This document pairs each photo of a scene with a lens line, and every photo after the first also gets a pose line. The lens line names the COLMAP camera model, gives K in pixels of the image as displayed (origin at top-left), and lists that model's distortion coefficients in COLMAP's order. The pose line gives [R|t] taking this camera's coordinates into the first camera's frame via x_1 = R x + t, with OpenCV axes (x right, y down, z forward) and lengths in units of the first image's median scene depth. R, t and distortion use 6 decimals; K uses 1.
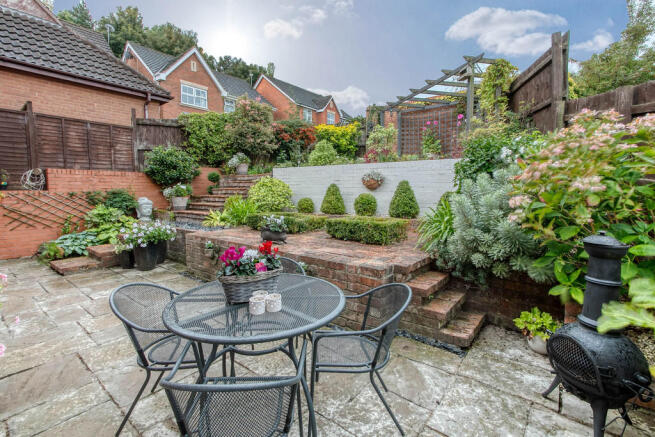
lens RADIAL K [[299.9, 0, 327.5], [0, 299.9, 218.5], [0, 0, 1]] dist [0.000599, 0.000166]
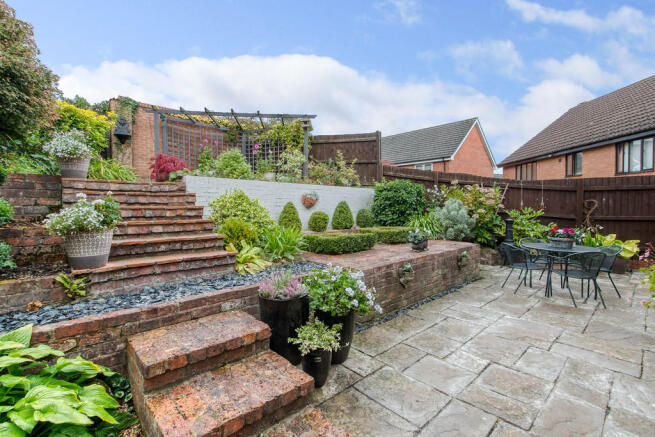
lens RADIAL K [[299.9, 0, 327.5], [0, 299.9, 218.5], [0, 0, 1]] dist [0.000599, 0.000166]
pose [[0.132079, -0.038720, 0.990483, -0.978285], [0.086930, 0.995839, 0.027338, -0.084403], [-0.987420, 0.082492, 0.134896, 0.808671]]
